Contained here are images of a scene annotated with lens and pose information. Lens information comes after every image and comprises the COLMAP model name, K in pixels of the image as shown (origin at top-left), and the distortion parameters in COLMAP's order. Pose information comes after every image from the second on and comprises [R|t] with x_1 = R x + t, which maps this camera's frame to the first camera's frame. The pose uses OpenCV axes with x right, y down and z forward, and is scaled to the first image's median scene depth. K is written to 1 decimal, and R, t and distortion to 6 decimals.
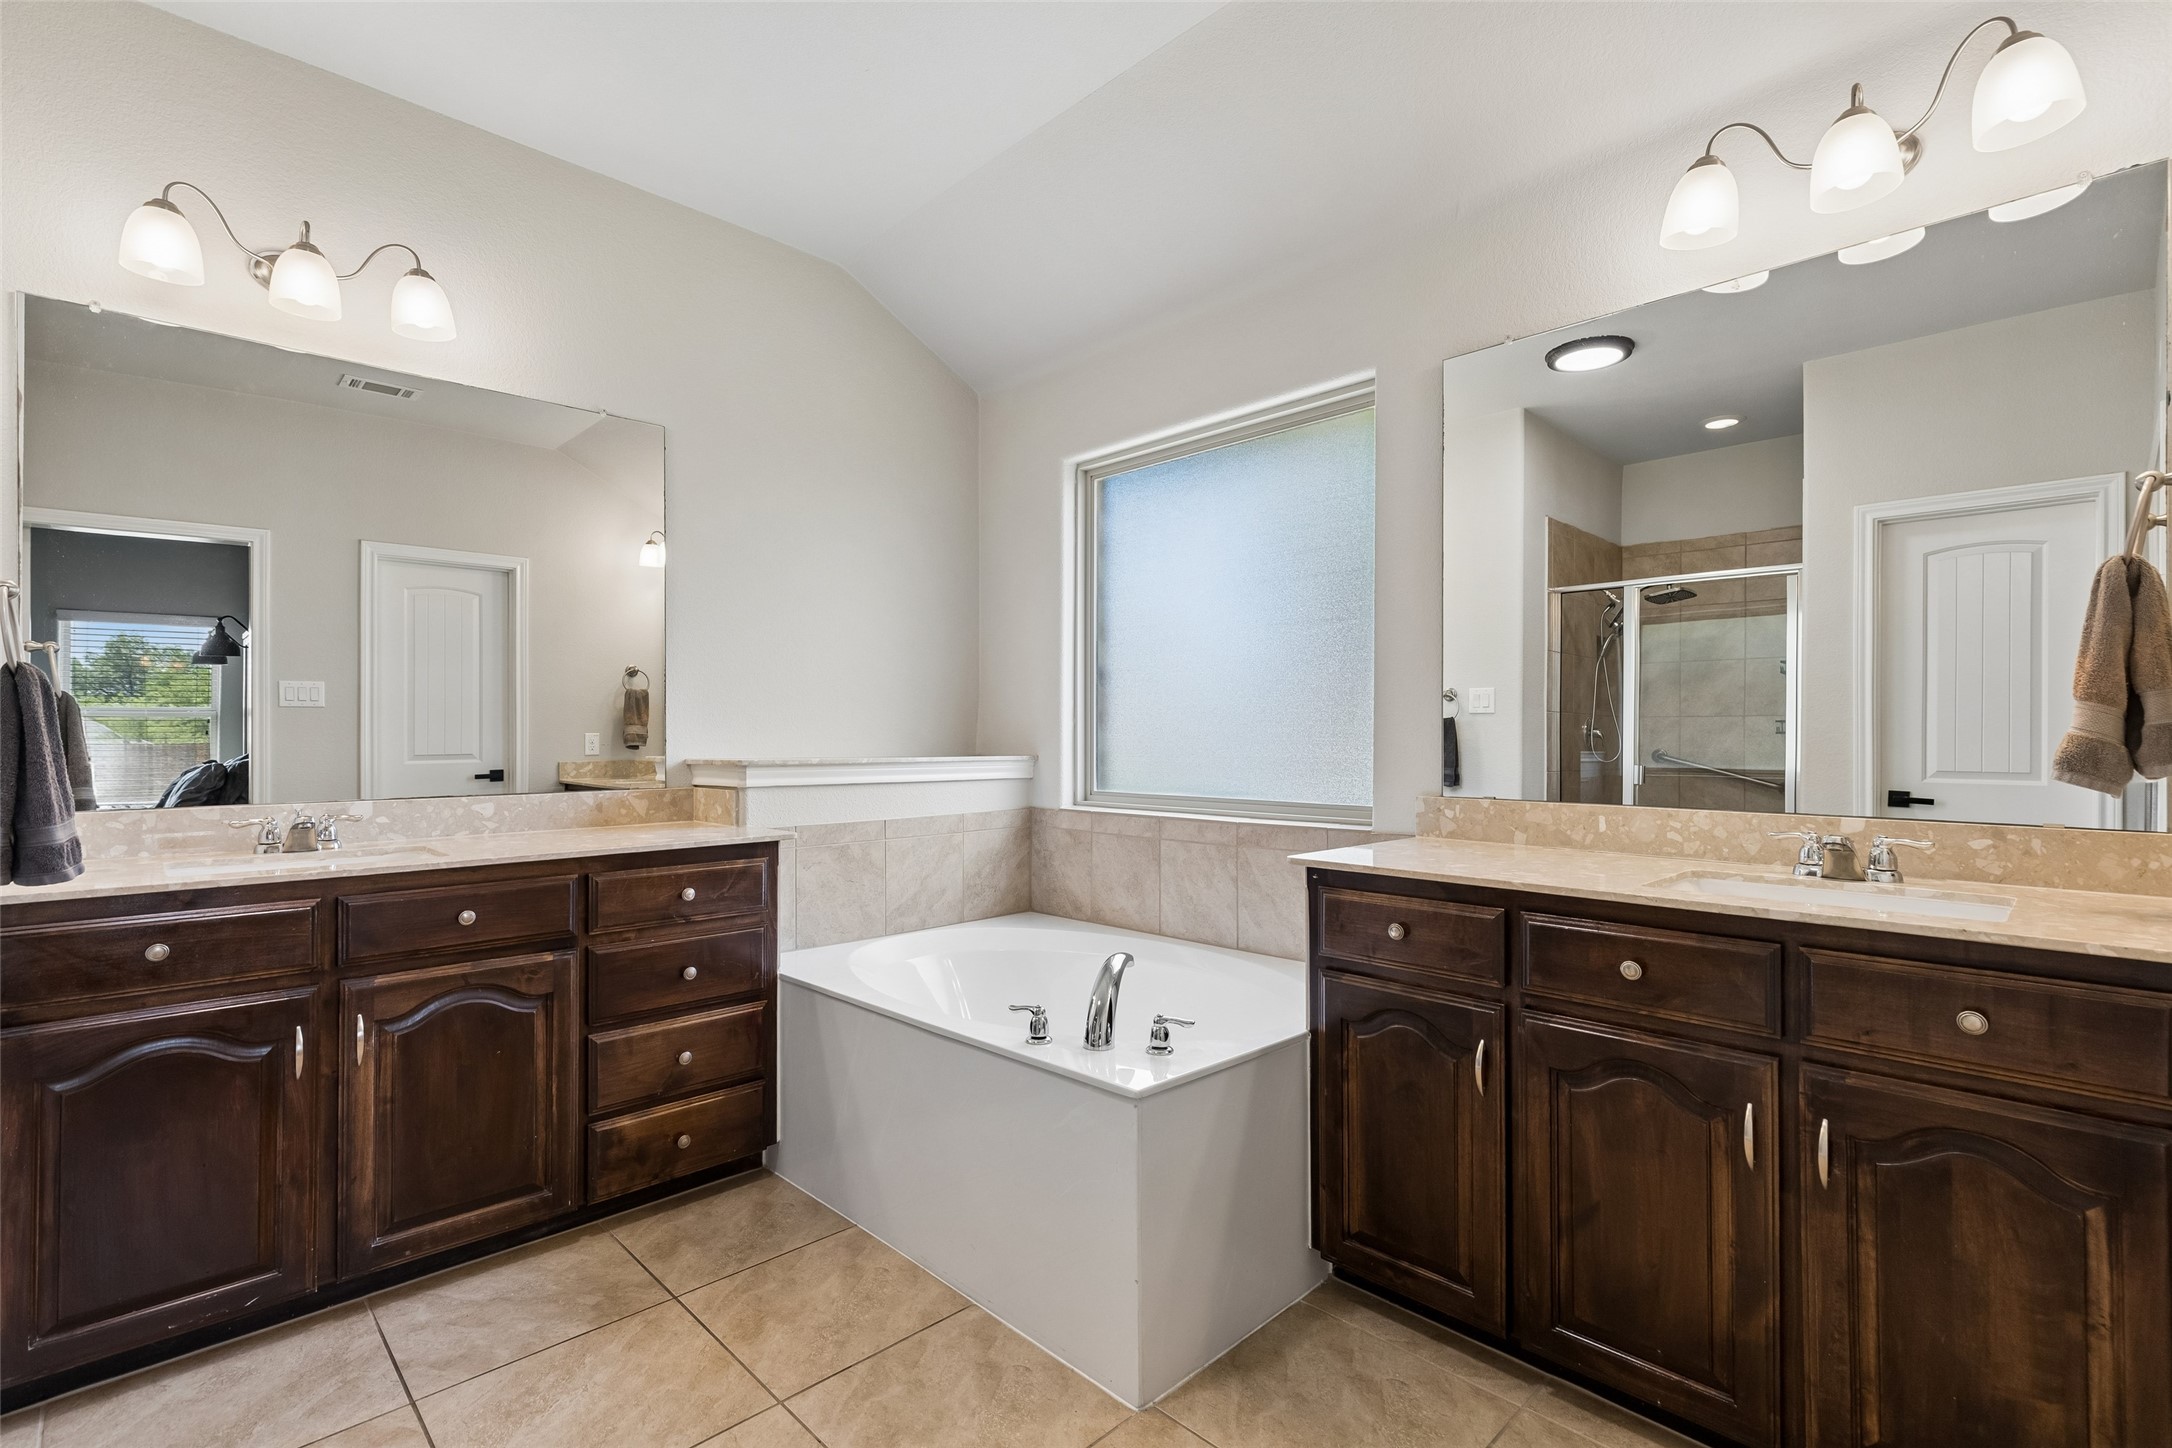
lens RADIAL K [[979.9, 0, 1117.5], [0, 979.9, 737.8], [0, 0, 1]] dist [0.011412, -0.002486]
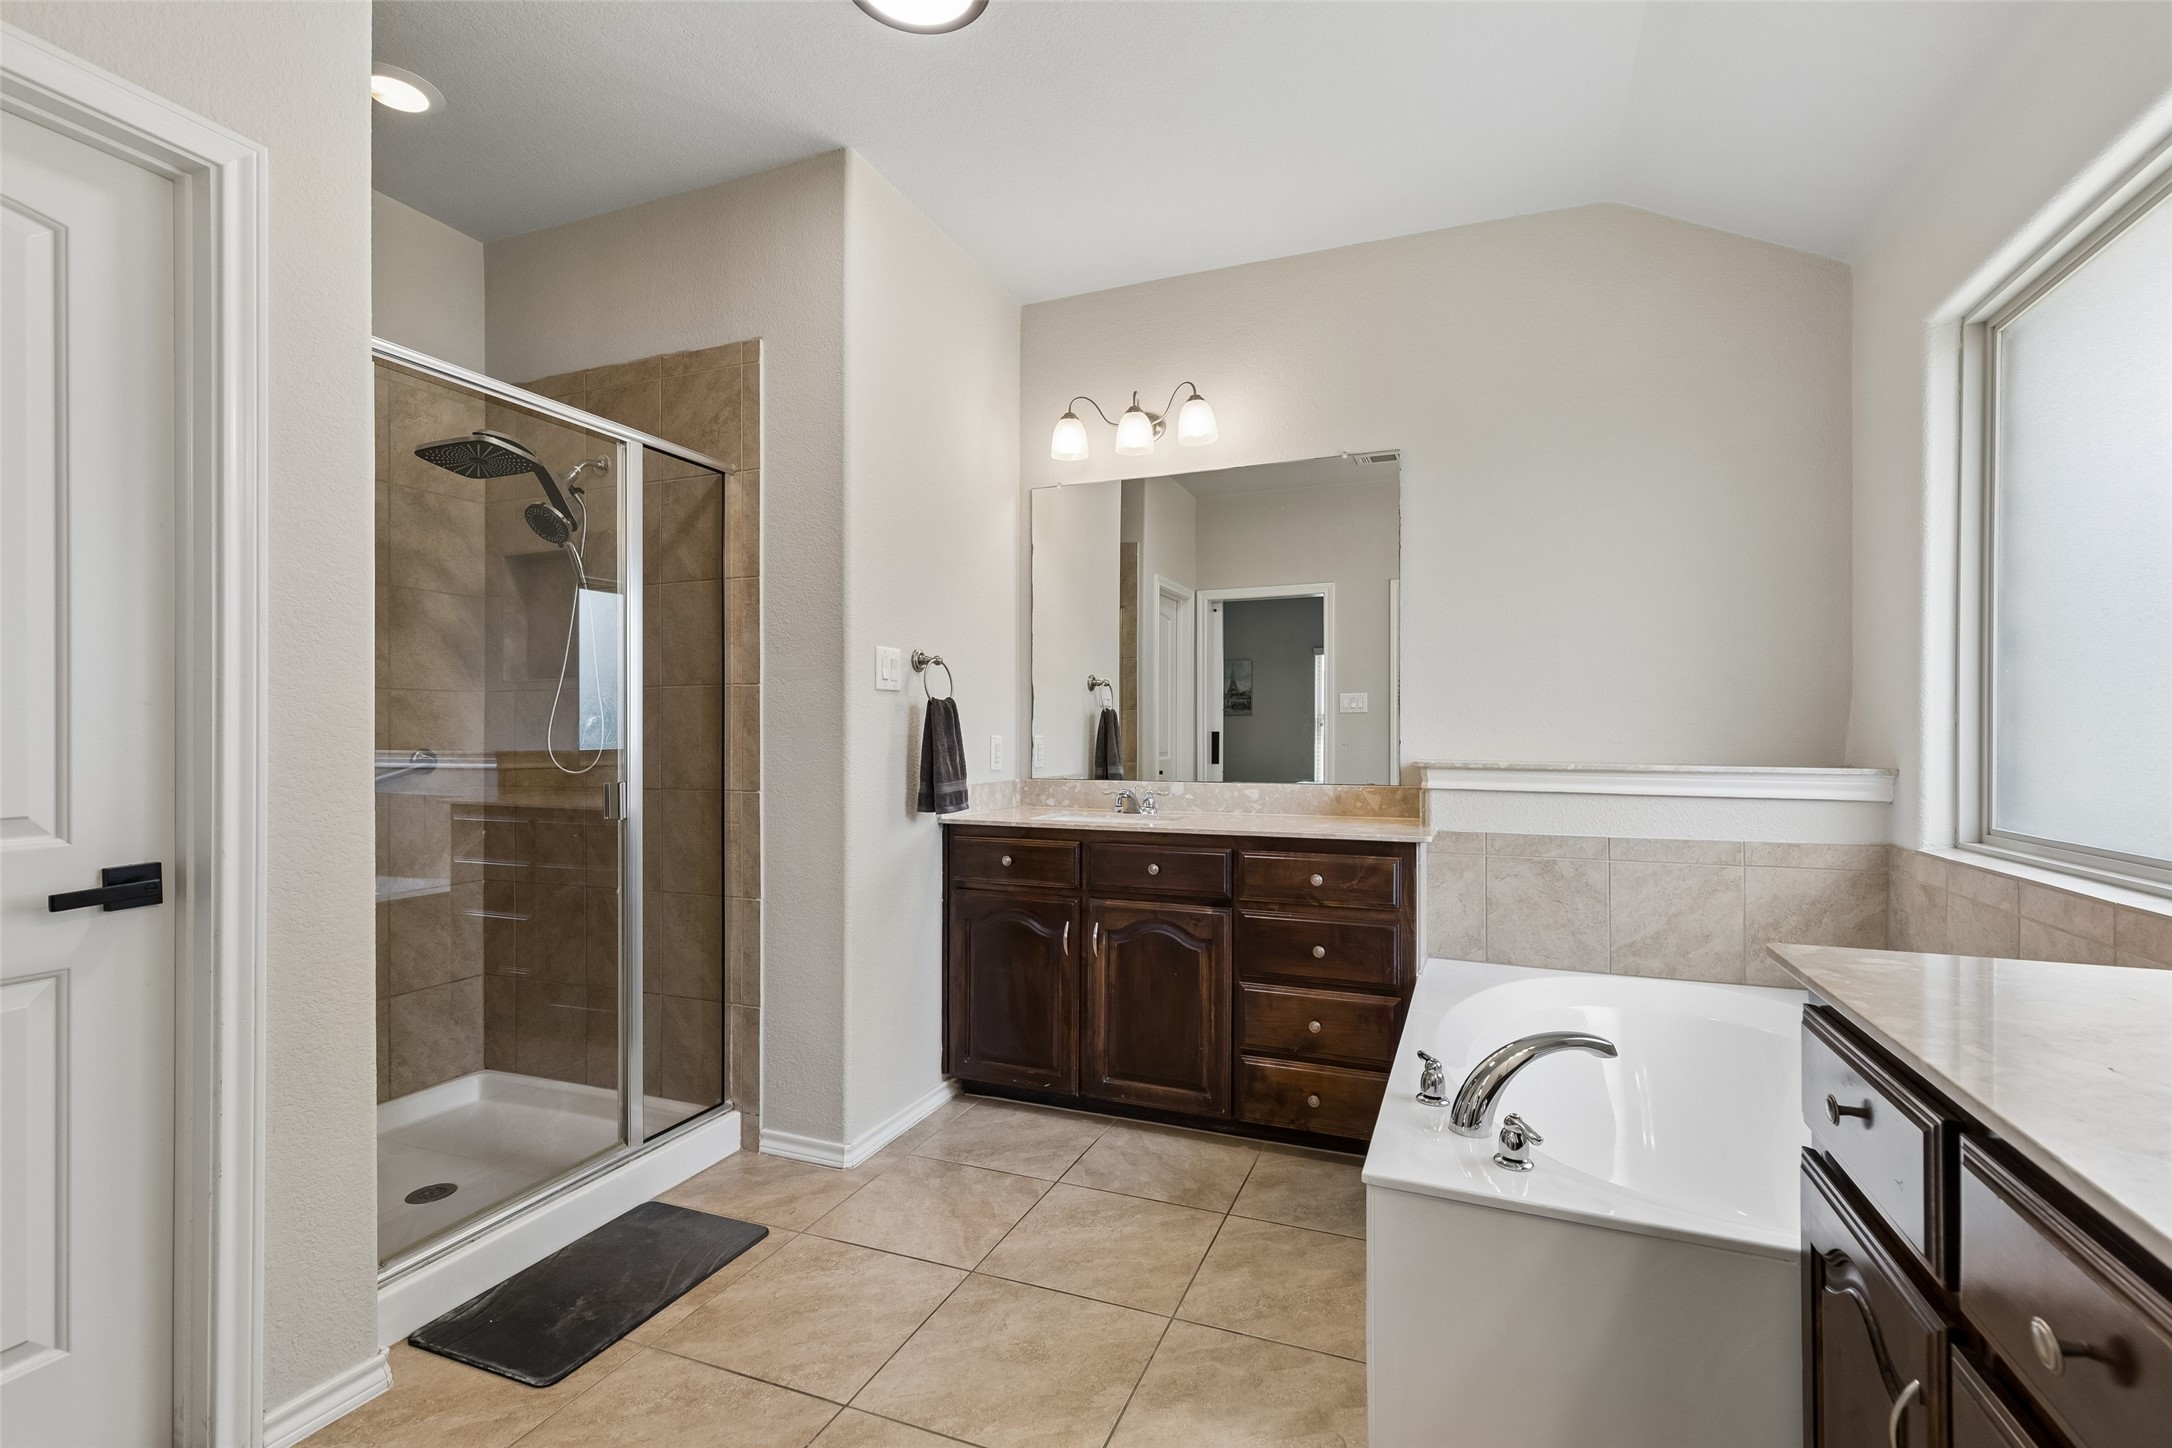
lens RADIAL K [[979.9, 0, 1086.1], [0, 979.9, 735.9], [0, 0, 1]] dist [0.011412, -0.002486]
pose [[0.396145, 0.003970, -0.918179, 0.499660], [-0.005096, 0.999985, 0.002125, -0.005082], [0.918174, 0.003837, 0.396159, 0.335279]]
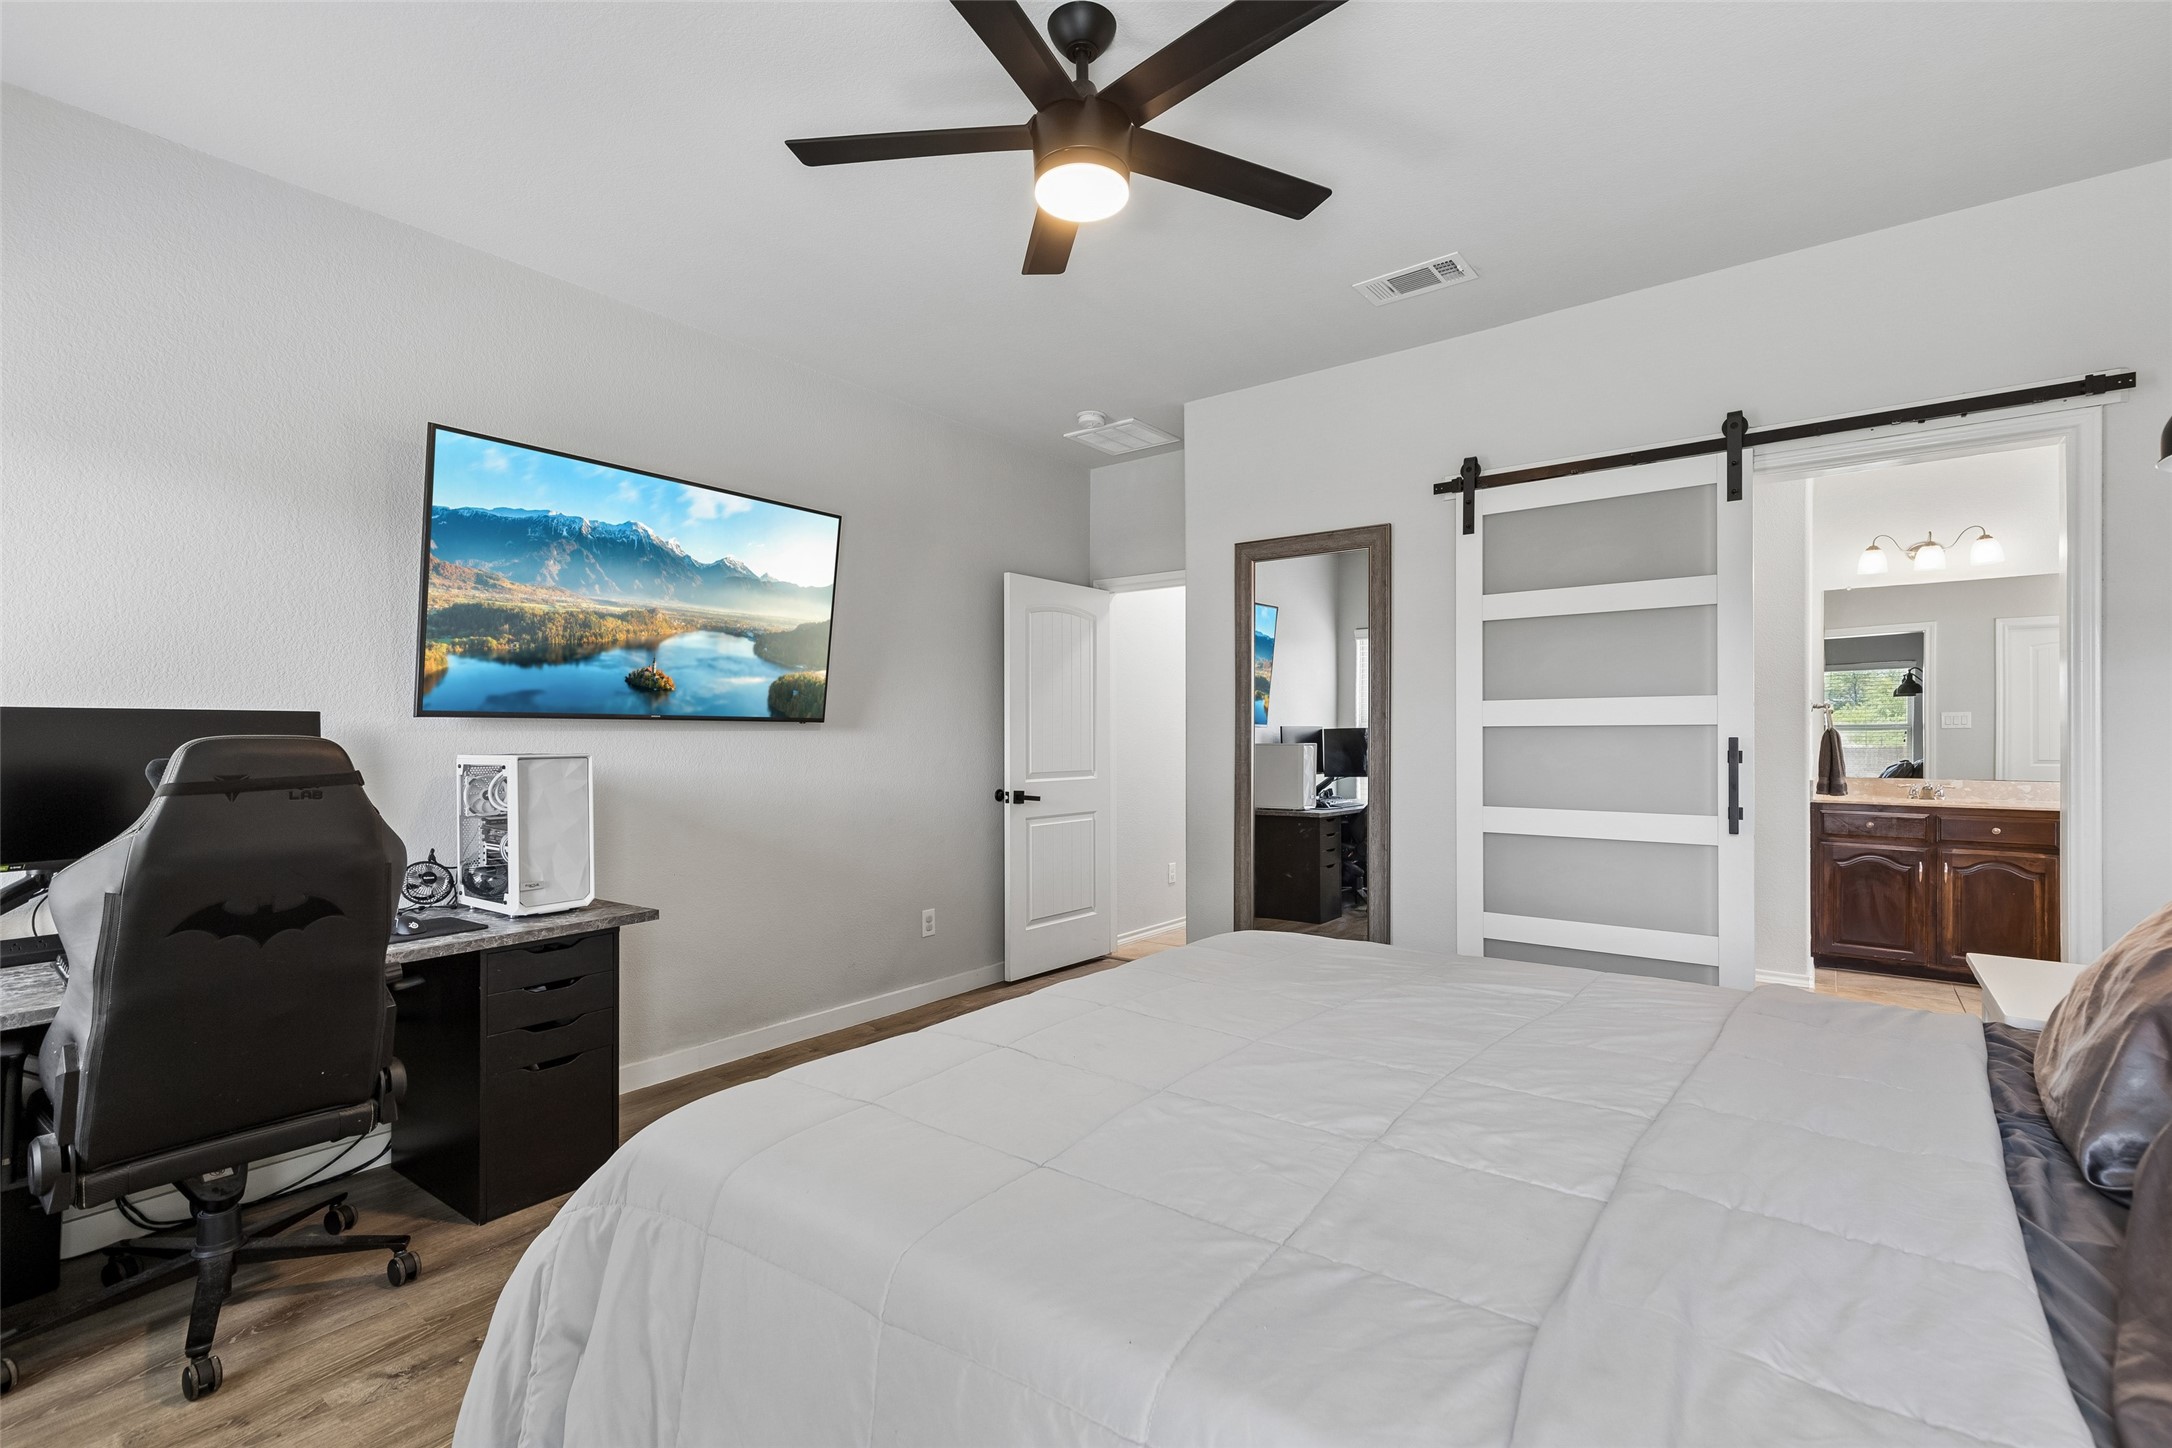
lens RADIAL K [[979.9, 0, 1034.6], [0, 979.9, 747.3], [0, 0, 1]] dist [0.011412, -0.002486]
pose [[0.097052, 0.005660, -0.995263, 1.288236], [0.005368, 0.999966, 0.006211, -0.036741], [0.995265, -0.005946, 0.097018, -1.326119]]
